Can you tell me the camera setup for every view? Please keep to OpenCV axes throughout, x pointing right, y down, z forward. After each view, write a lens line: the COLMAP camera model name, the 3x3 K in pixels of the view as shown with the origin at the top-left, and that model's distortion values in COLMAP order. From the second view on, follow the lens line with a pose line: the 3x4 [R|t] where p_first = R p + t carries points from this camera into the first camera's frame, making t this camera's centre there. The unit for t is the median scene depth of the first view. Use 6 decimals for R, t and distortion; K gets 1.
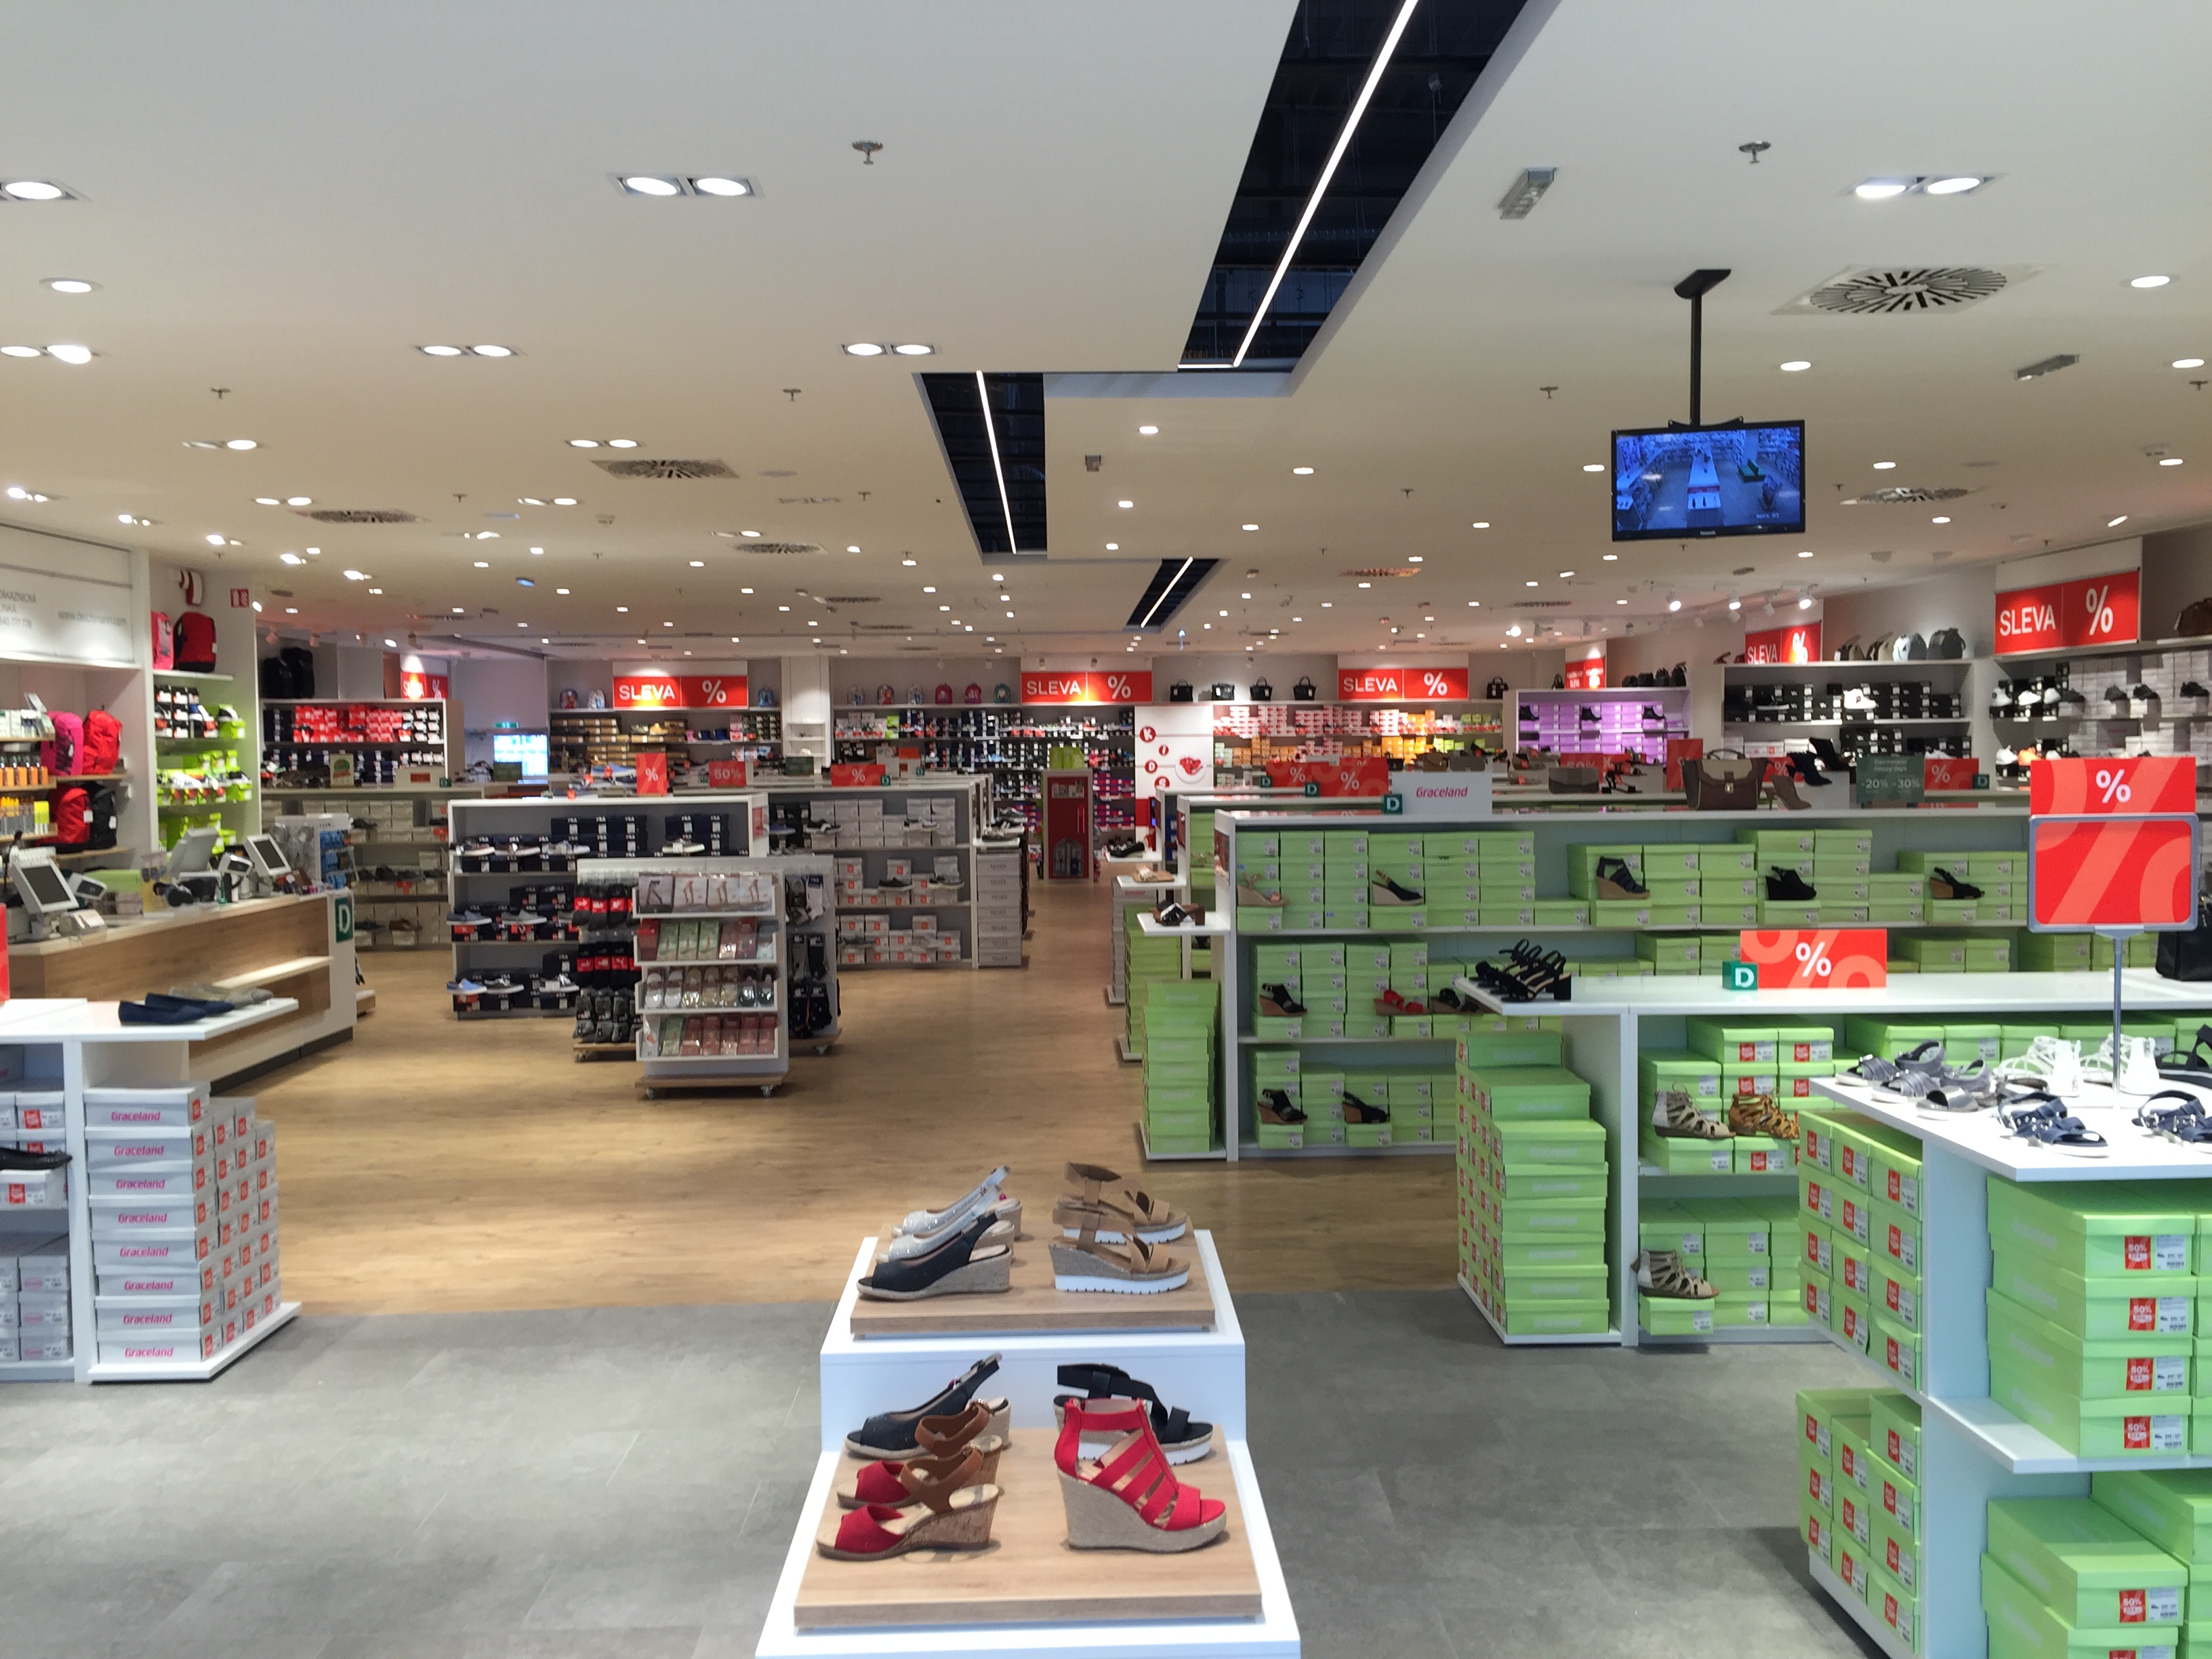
lens RADIAL K [[1914.4, 0, 1109.2], [0, 1914.4, 836.2], [0, 0, 1]] dist [0.079700, -0.125874]
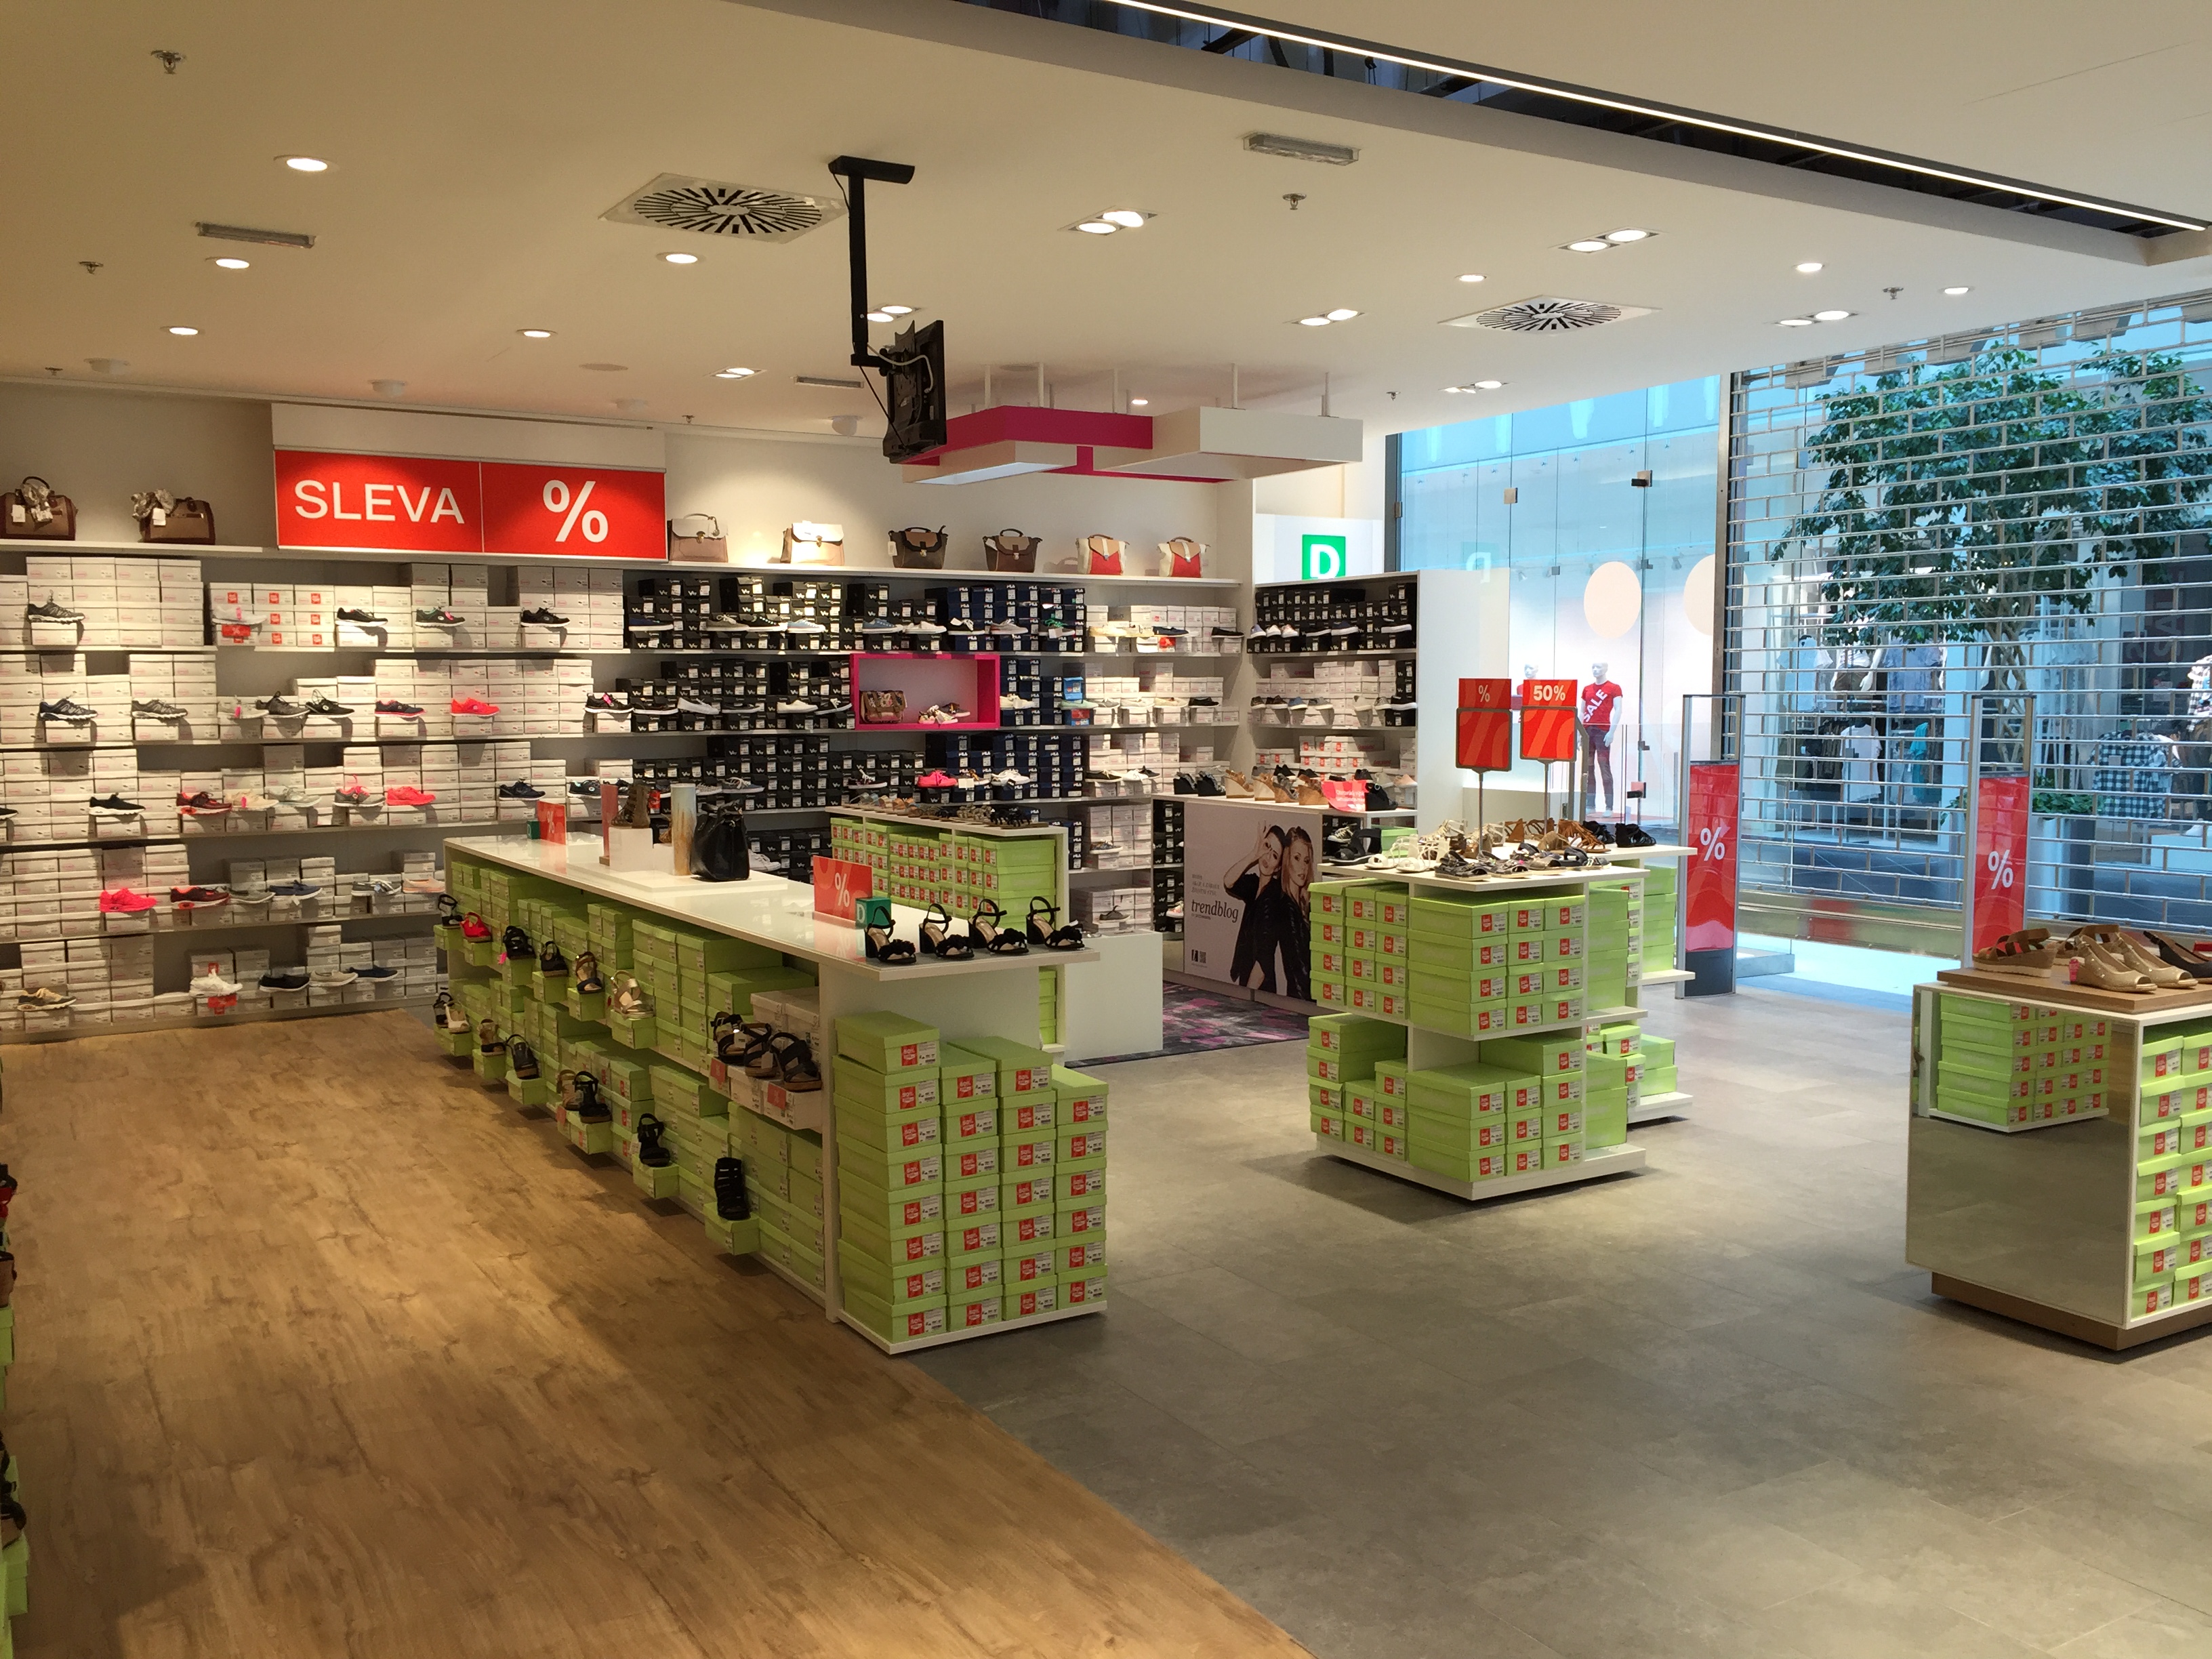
lens RADIAL K [[1914.4, 0, 1109.2], [0, 1914.4, 836.2], [0, 0, 1]] dist [0.079700, -0.125874]
pose [[-0.505297, -0.057940, 0.860998, -0.649311], [0.049513, 0.994153, 0.095958, -0.060746], [-0.861524, 0.091118, -0.499474, 1.604509]]
